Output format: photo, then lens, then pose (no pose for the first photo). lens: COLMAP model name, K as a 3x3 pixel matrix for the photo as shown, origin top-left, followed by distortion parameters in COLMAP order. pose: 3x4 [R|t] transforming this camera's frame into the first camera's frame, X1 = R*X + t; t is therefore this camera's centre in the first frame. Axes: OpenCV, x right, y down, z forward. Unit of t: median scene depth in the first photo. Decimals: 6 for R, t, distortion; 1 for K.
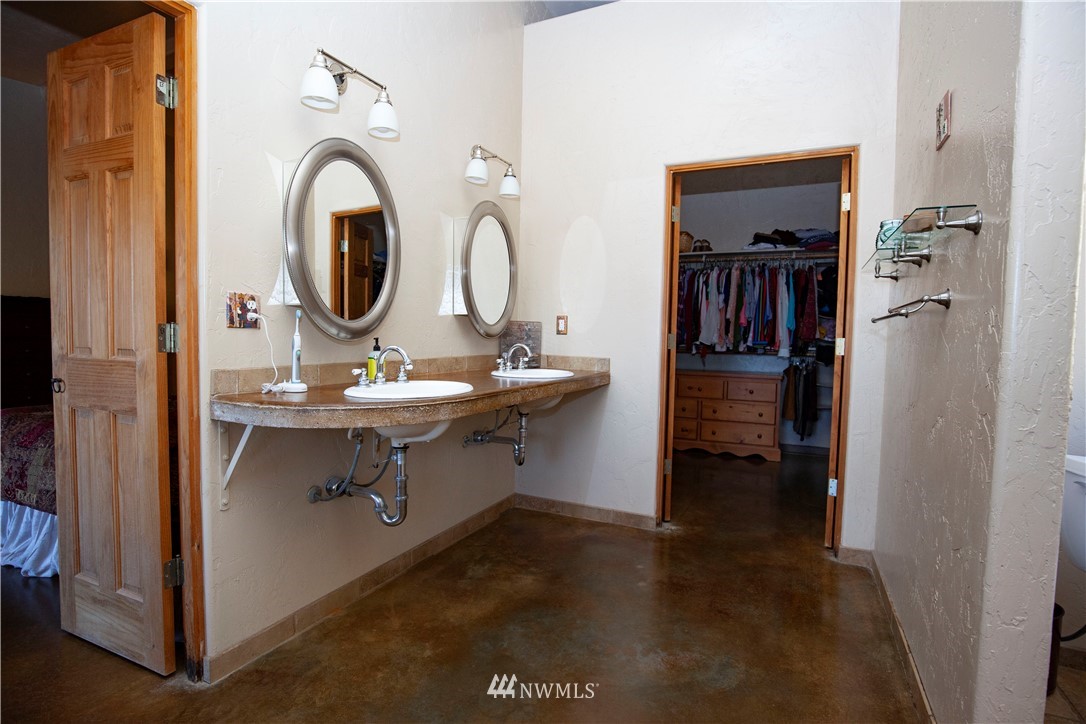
lens RADIAL K [[539.9, 0, 540.7], [0, 539.9, 360.9], [0, 0, 1]] dist [-0.025274, 0.000302]
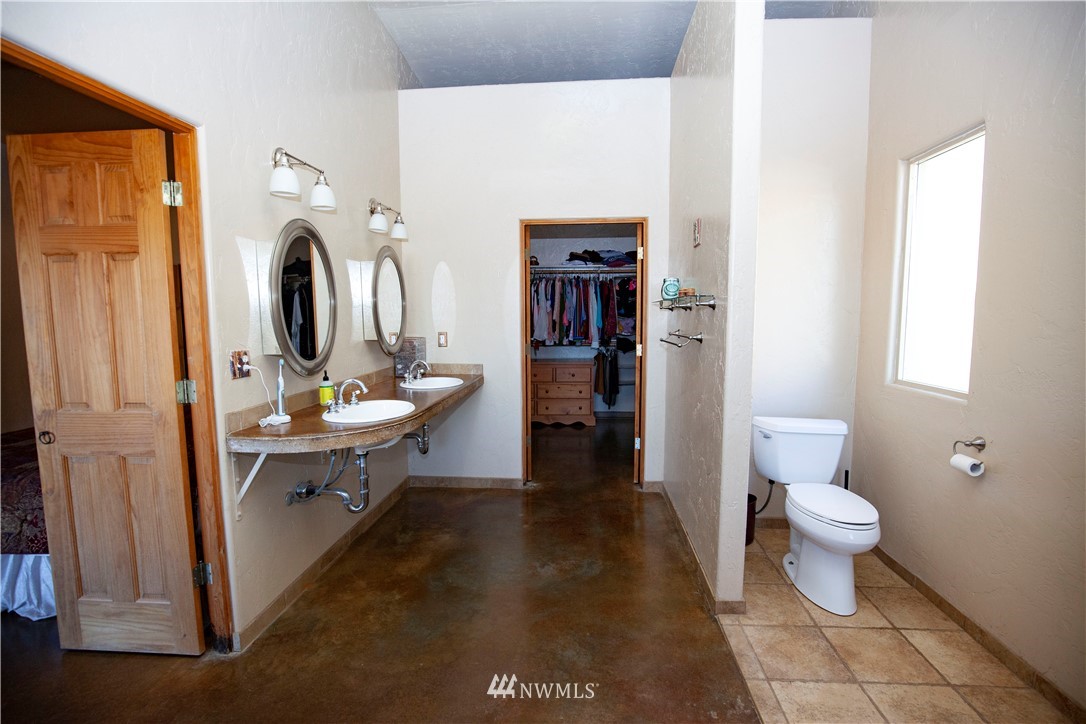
lens RADIAL K [[504.9, 0, 549.1], [0, 504.9, 362.8], [0, 0, 1]] dist [-0.028799, 0.000961]
pose [[0.932026, -0.058750, 0.357598, -0.251778], [0.040156, 0.997438, 0.059209, -0.117367], [-0.360160, -0.040825, 0.931997, -0.312671]]
